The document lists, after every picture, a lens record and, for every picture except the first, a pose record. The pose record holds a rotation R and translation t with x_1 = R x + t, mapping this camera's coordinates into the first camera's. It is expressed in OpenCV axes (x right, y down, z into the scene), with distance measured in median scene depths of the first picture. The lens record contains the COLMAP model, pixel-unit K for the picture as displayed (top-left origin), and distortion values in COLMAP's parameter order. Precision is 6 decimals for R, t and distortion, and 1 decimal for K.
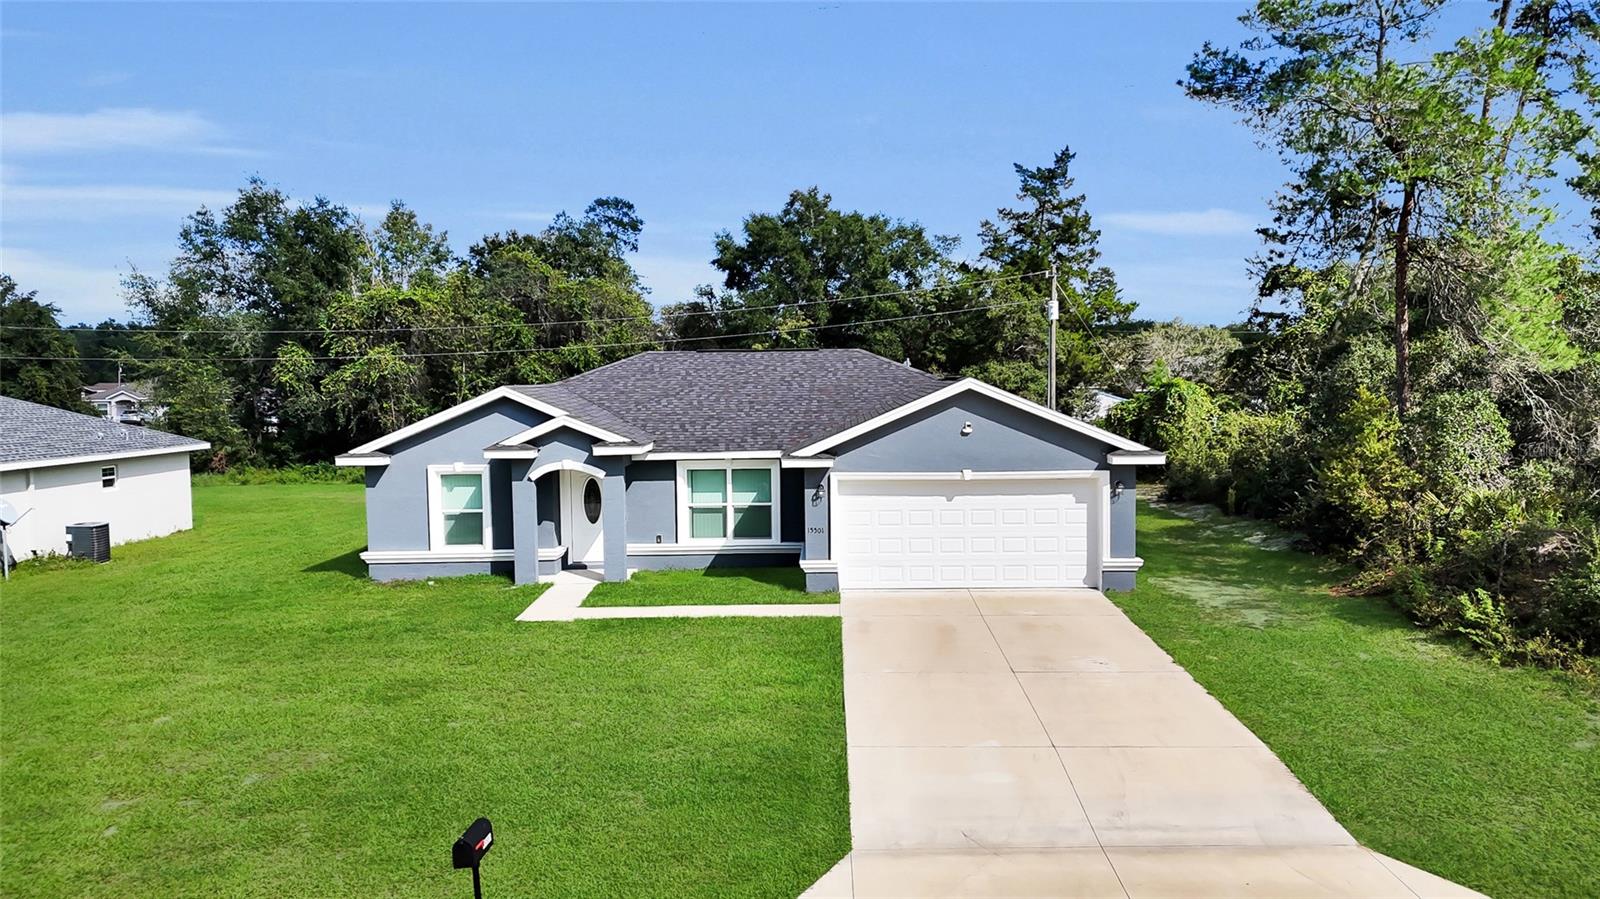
lens RADIAL K [[1174.2, 0, 792.9], [0, 1174.2, 451.7], [0, 0, 1]] dist [0.115815, -0.157068]
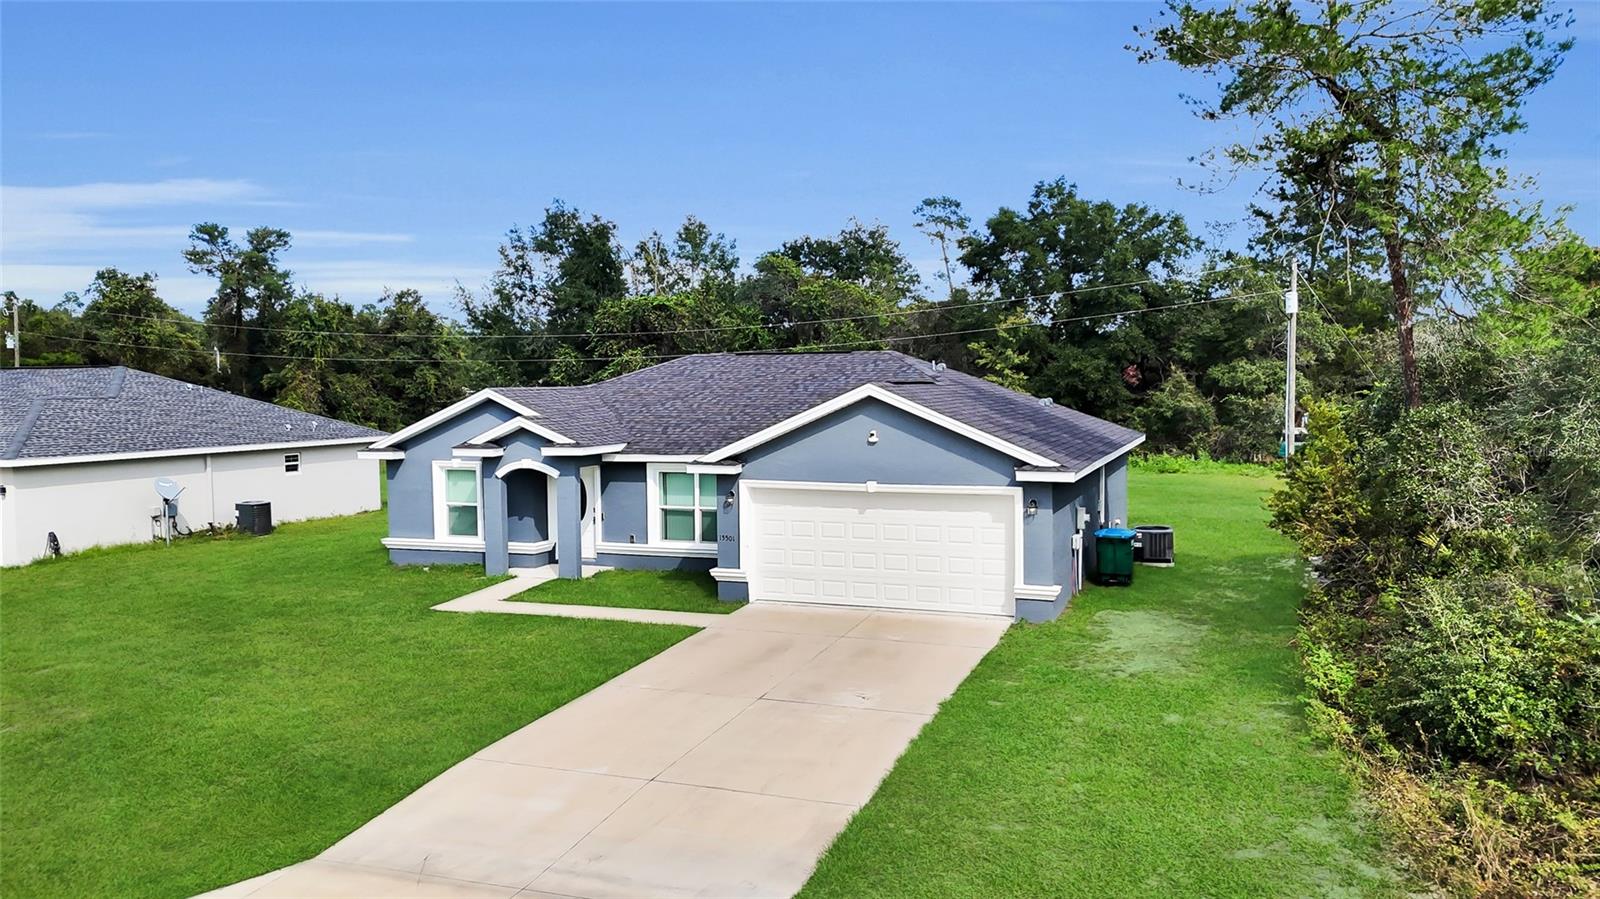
lens RADIAL K [[1174.2, 0, 792.9], [0, 1174.2, 451.7], [0, 0, 1]] dist [0.115815, -0.157068]
pose [[0.942626, 0.025362, -0.332887, 0.355798], [-0.024799, 0.999675, 0.005942, -0.011049], [0.332929, 0.002654, 0.942948, 0.085227]]
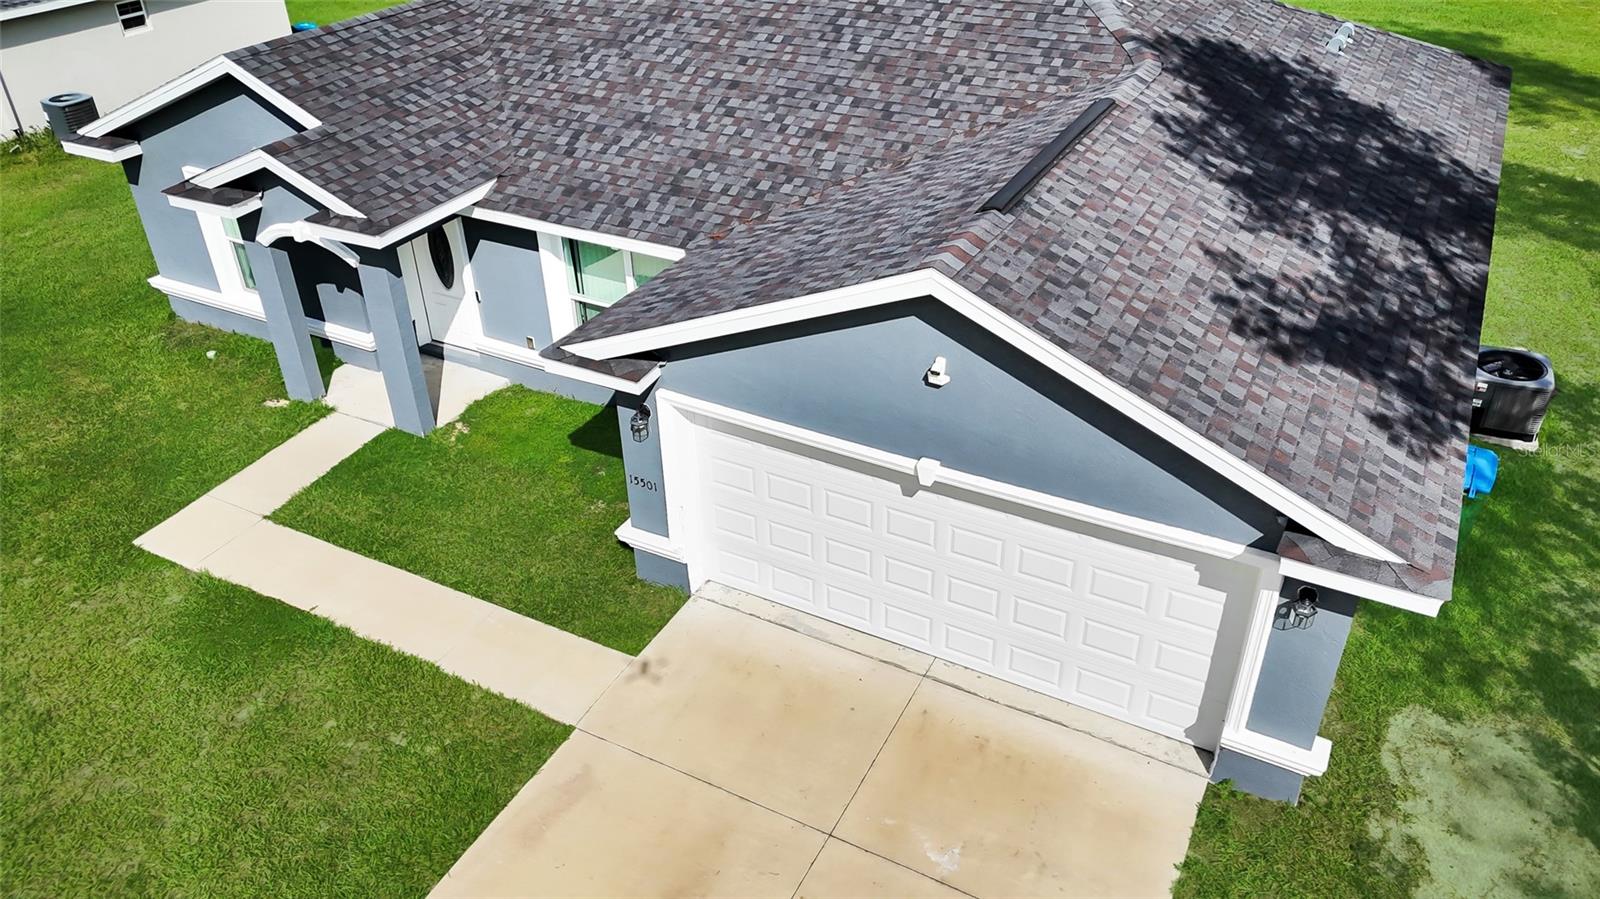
lens RADIAL K [[1186.0, 0, 800.0], [0, 1186.0, 449.5], [0, 0, 1]] dist [0.027652, -0.001277]
pose [[0.897176, 0.239034, -0.371401, 0.231646], [-0.024045, 0.866080, 0.499327, -0.173415], [0.441019, -0.439053, 0.782774, 0.584789]]
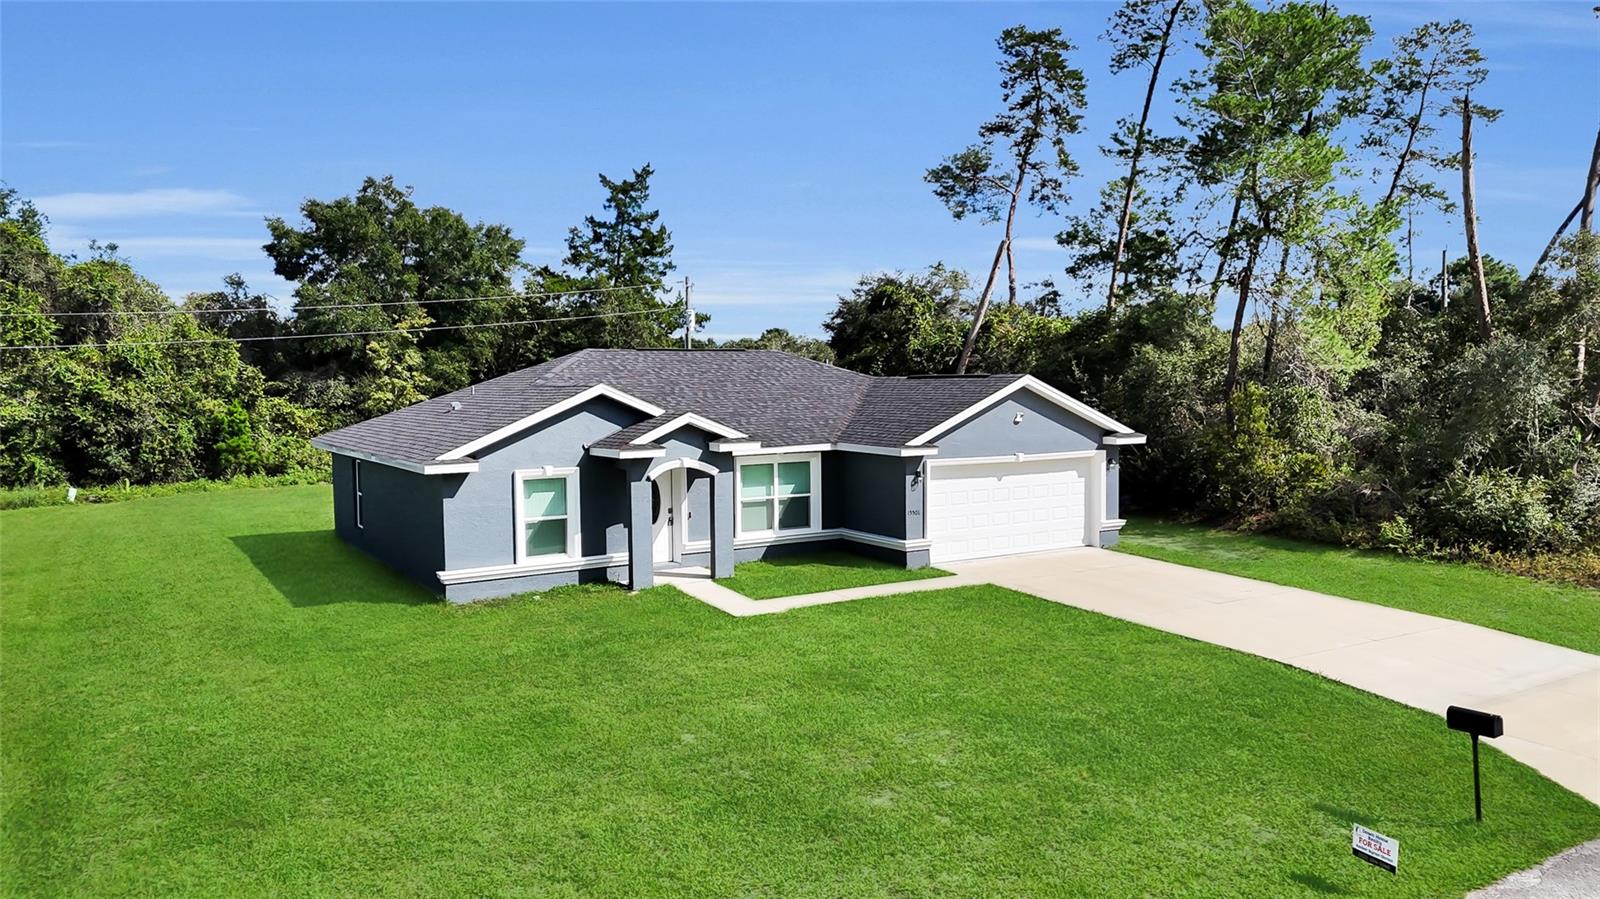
lens RADIAL K [[1174.2, 0, 792.9], [0, 1174.2, 451.7], [0, 0, 1]] dist [0.115815, -0.157068]
pose [[0.837362, -0.030814, 0.545779, -0.609923], [0.034385, 0.999402, 0.003670, 0.001484], [-0.545566, 0.015694, 0.837921, 0.120904]]
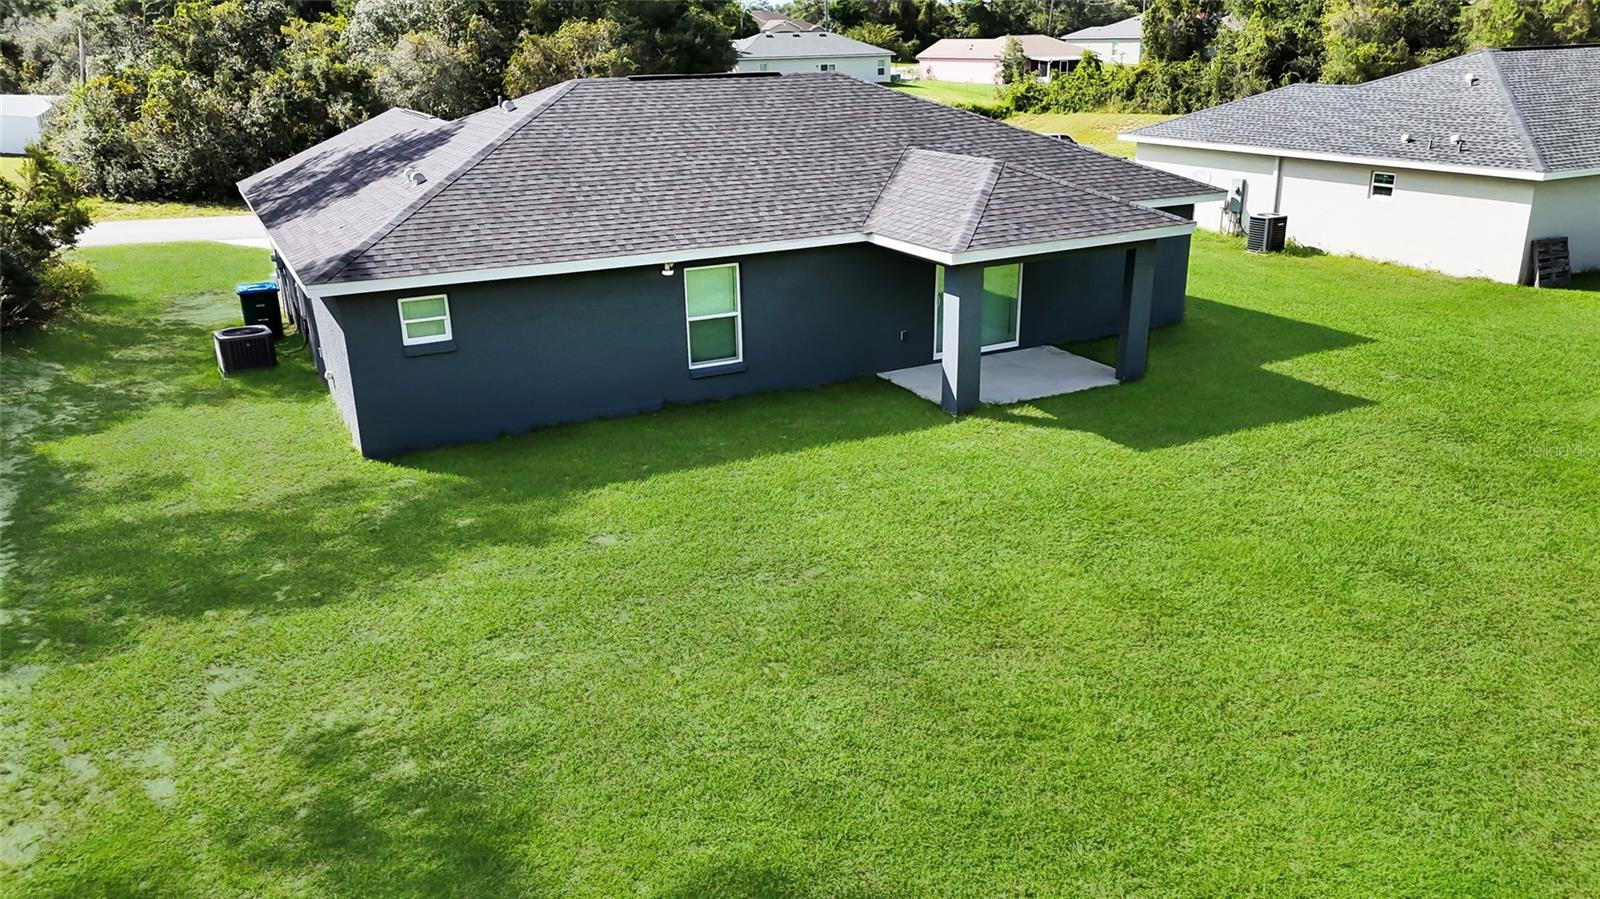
lens RADIAL K [[1174.2, 0, 792.9], [0, 1174.2, 451.7], [0, 0, 1]] dist [0.115815, -0.157068]
pose [[-0.877878, 0.181422, -0.443189, 0.413117], [-0.012390, 0.916547, 0.399736, -0.209692], [0.478724, 0.356410, -0.802368, 2.096473]]
